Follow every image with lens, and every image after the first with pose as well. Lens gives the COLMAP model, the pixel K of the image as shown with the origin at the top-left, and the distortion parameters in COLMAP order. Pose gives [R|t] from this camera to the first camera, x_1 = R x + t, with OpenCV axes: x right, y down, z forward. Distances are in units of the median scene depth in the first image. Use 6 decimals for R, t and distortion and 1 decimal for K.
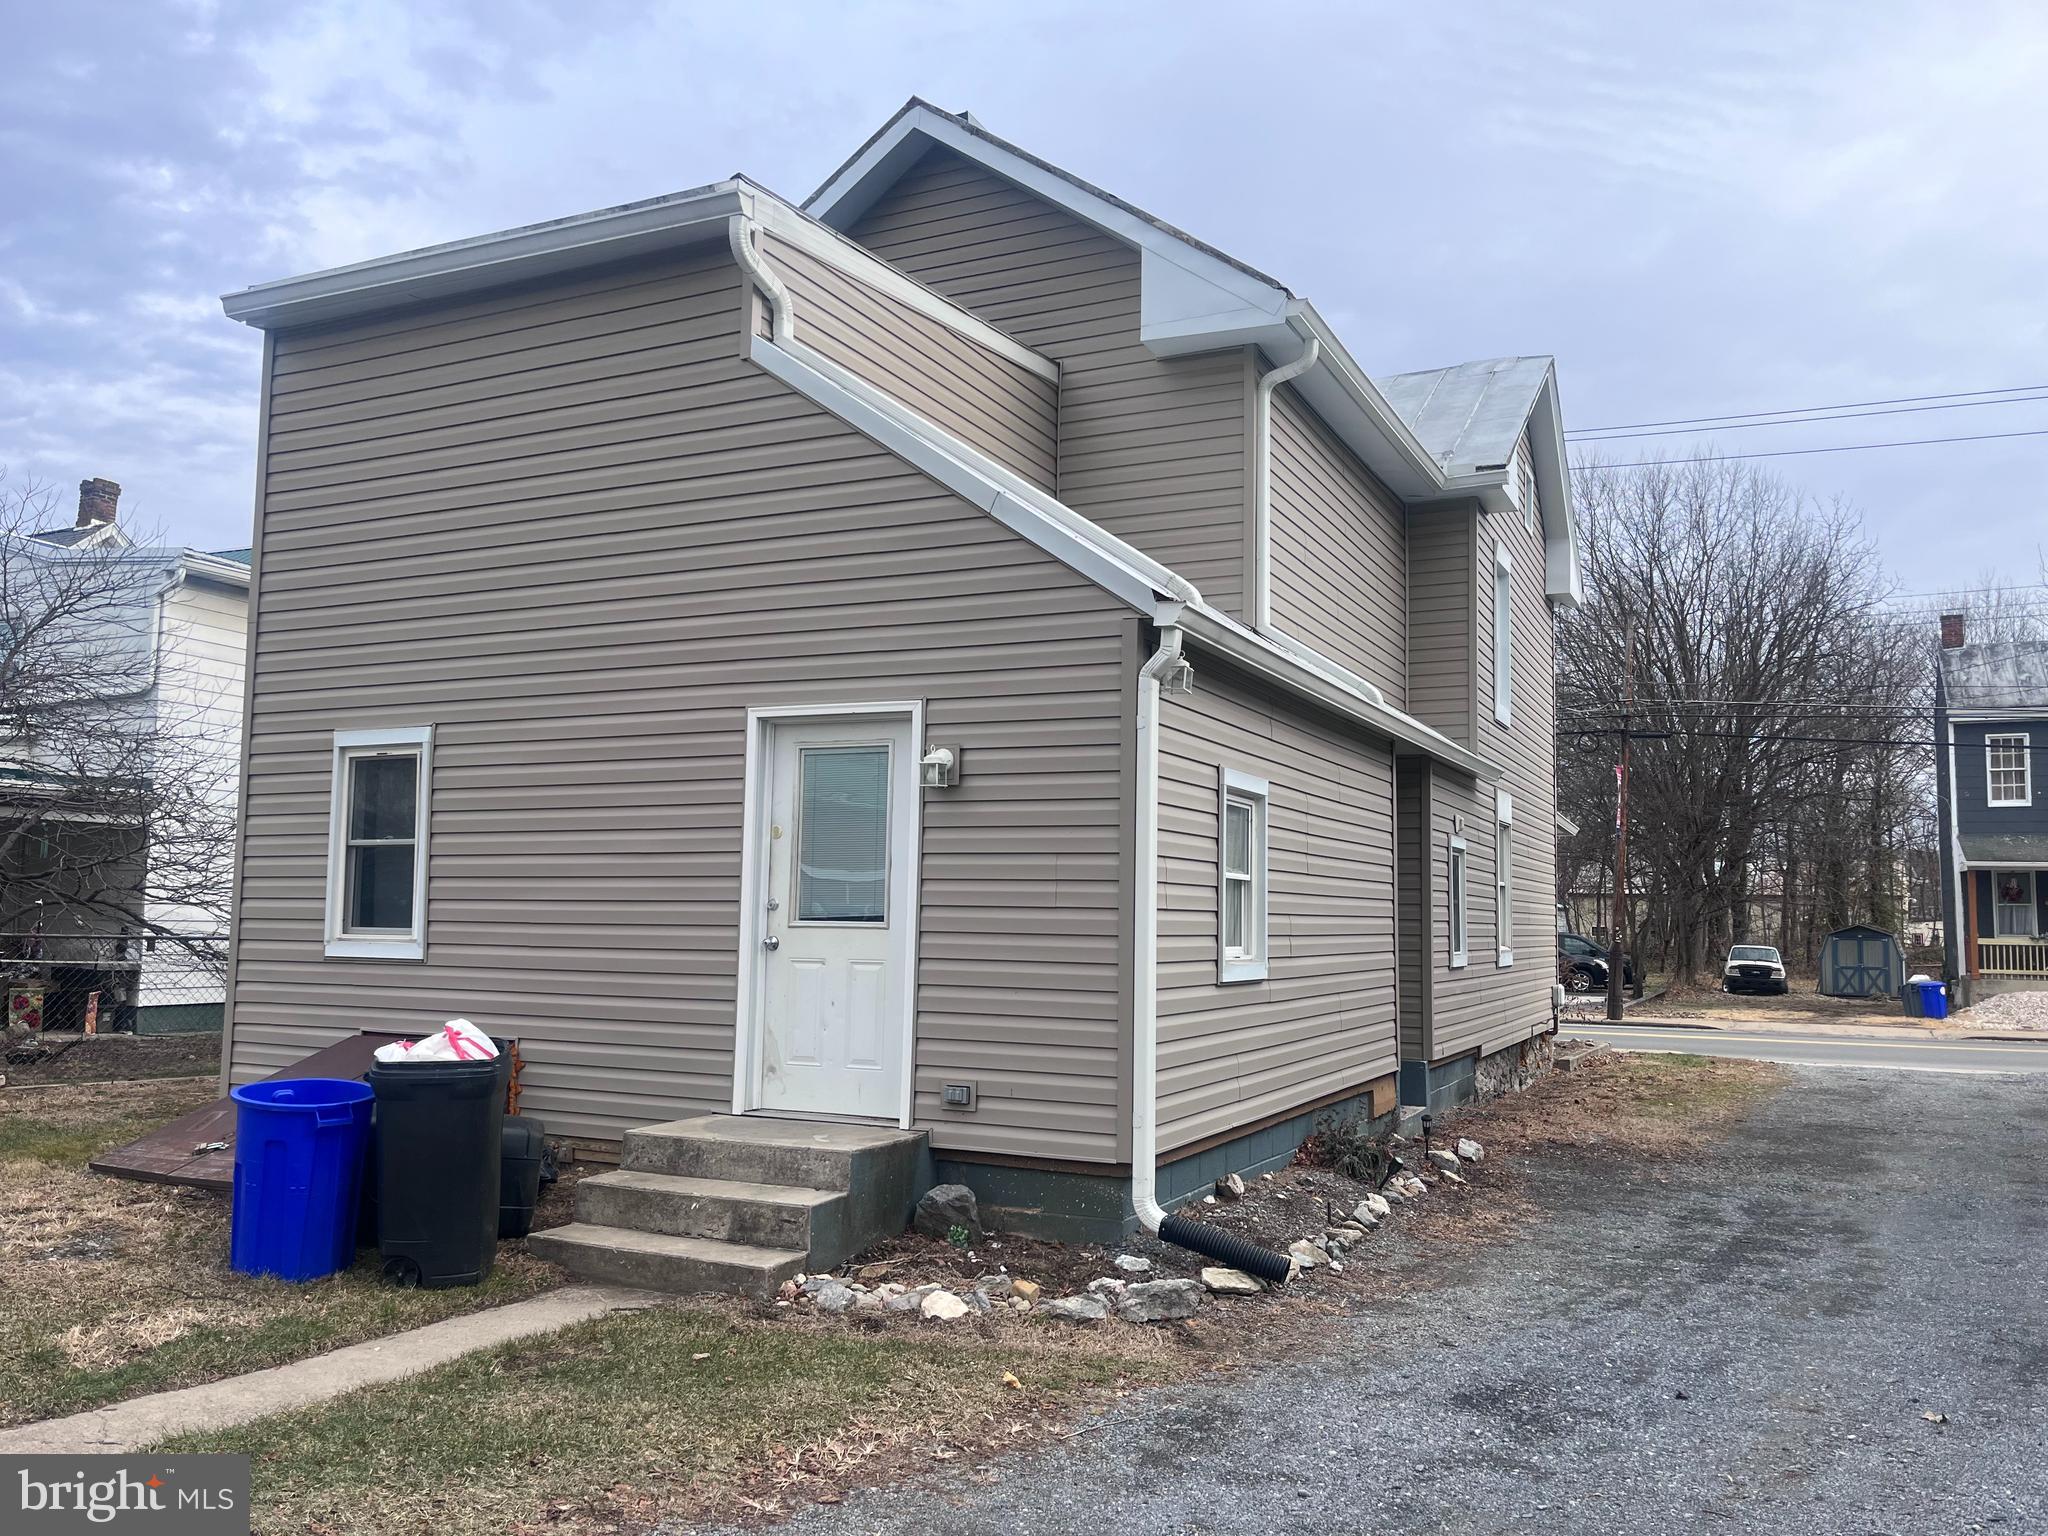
lens RADIAL K [[1562.4, 0, 1026.2], [0, 1562.4, 768.3], [0, 0, 1]] dist [0.026816, -0.000138]
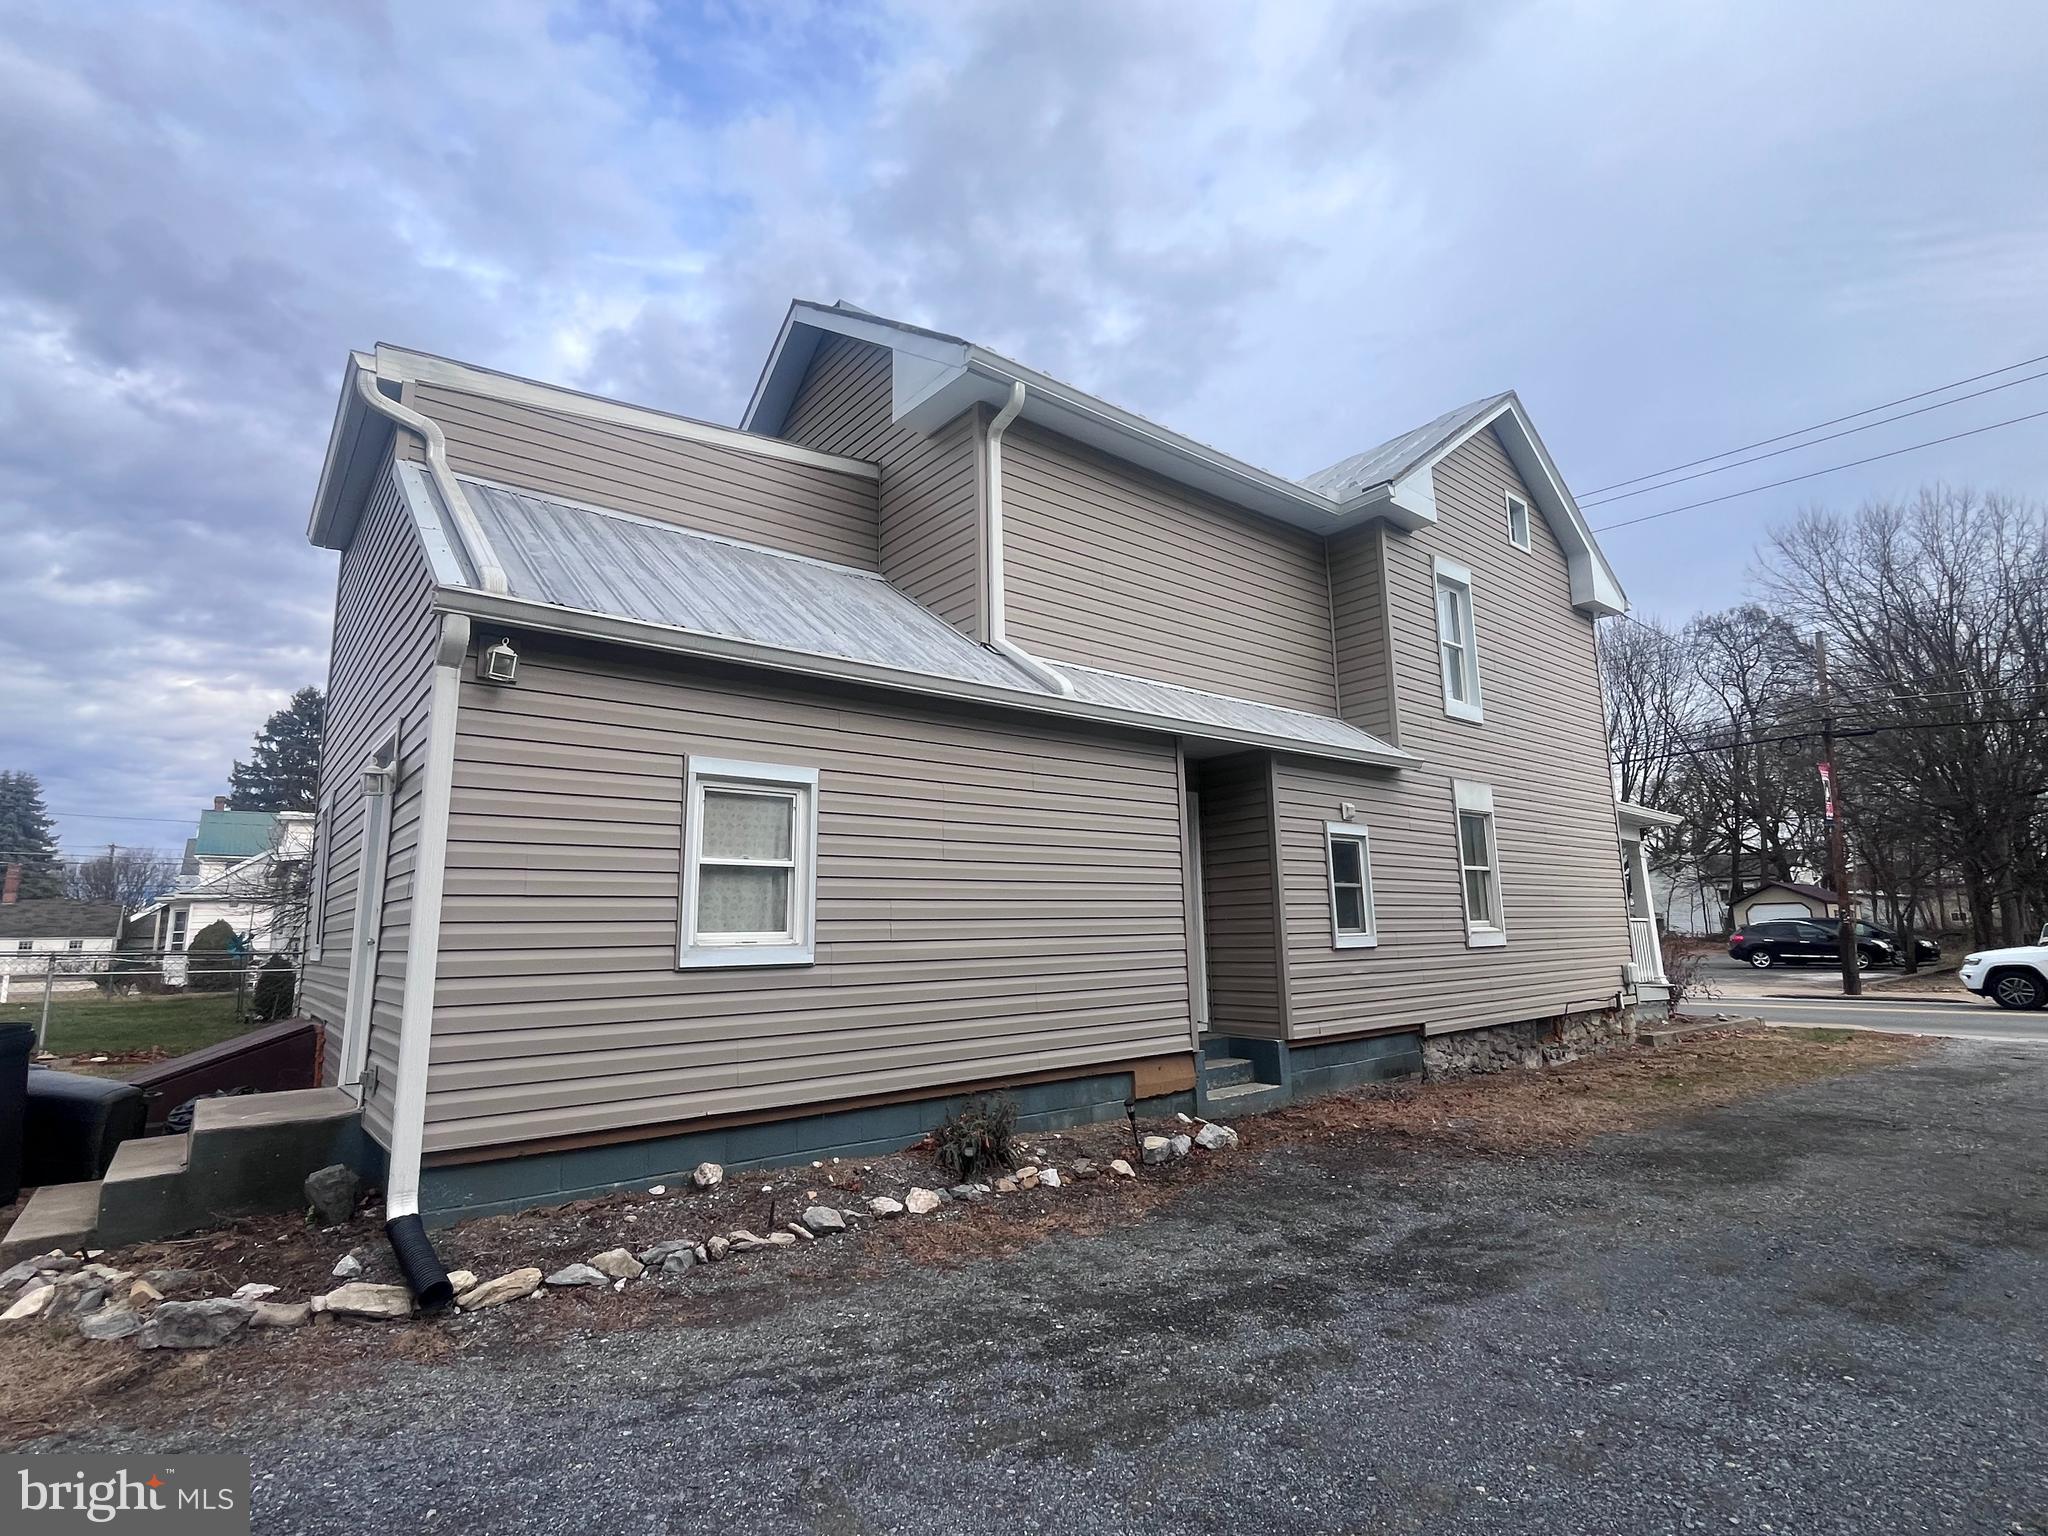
lens RADIAL K [[981.8, 0, 1021.3], [0, 981.8, 763.8], [0, 0, 1]] dist [-0.000460, -0.000568]
pose [[0.904771, -0.107441, -0.412124, 0.396677], [0.075185, 0.992753, -0.093750, 0.055008], [0.419210, 0.053837, 0.906292, 0.340481]]
